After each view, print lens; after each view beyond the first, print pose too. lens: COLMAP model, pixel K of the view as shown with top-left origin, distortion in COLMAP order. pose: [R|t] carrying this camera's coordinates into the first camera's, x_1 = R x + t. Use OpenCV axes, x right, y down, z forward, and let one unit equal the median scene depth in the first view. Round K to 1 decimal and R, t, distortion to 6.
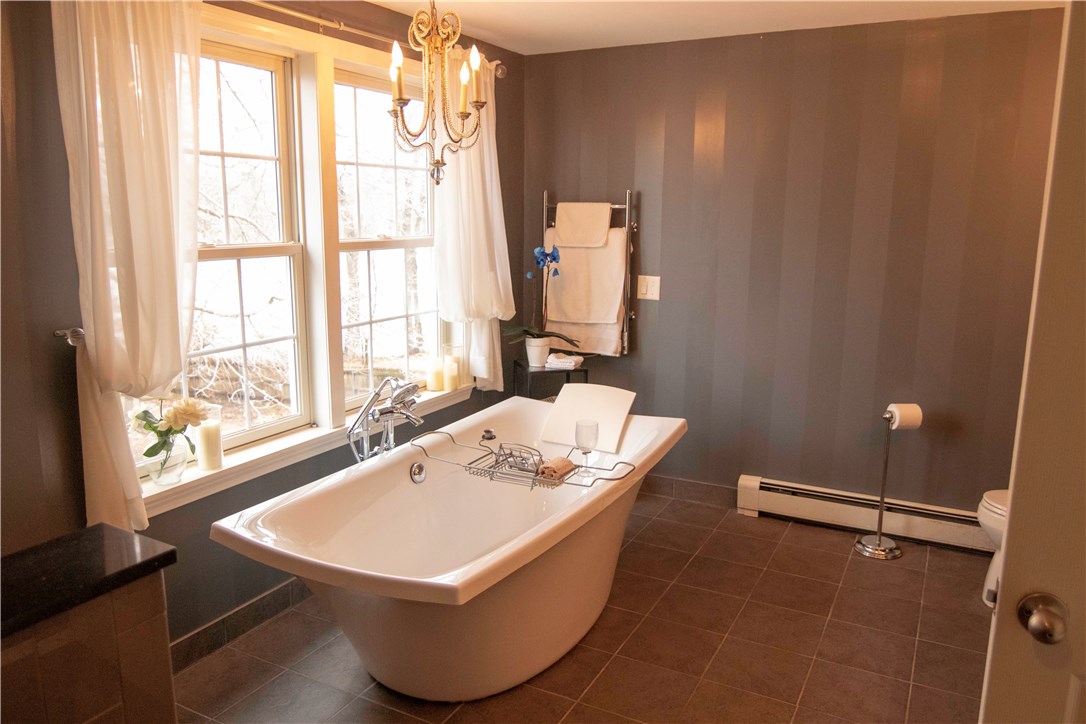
lens RADIAL K [[812.1, 0, 543.5], [0, 812.1, 358.4], [0, 0, 1]] dist [0.040850, 0.002856]
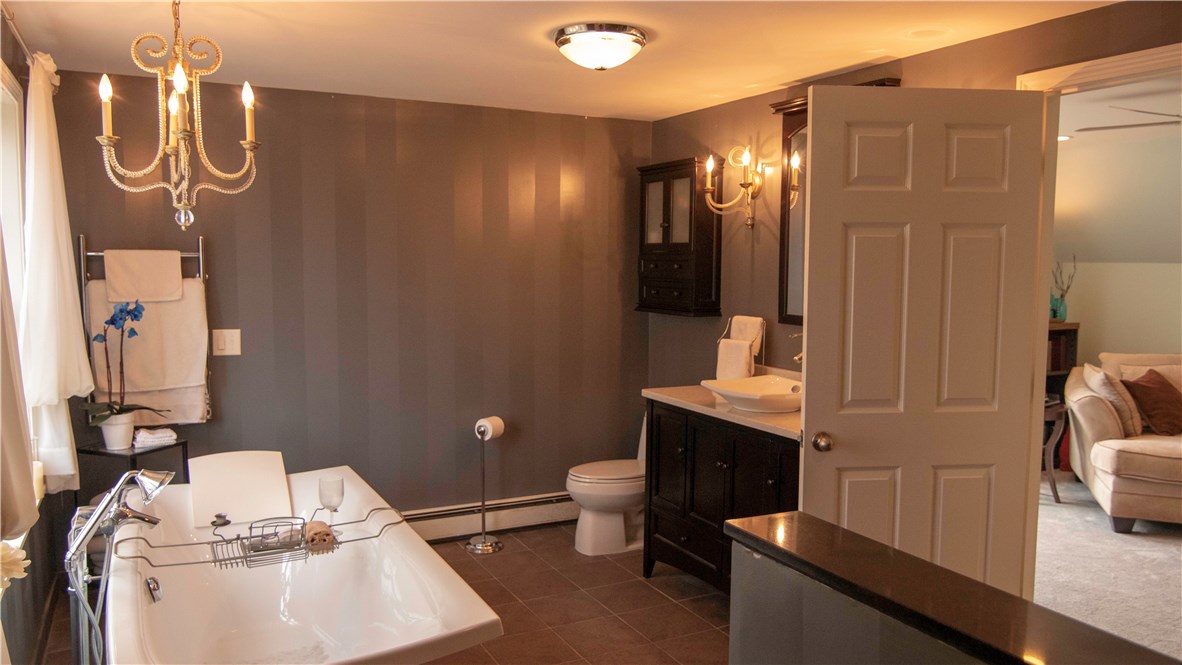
lens RADIAL K [[885.7, 0, 592.8], [0, 885.7, 334.4], [0, 0, 1]] dist [-0.015596, 0.010472]
pose [[0.591991, -0.079494, 0.802015, -0.477476], [0.152217, 0.988242, -0.014404, -0.021611], [-0.791440, 0.130607, 0.597131, 0.097012]]
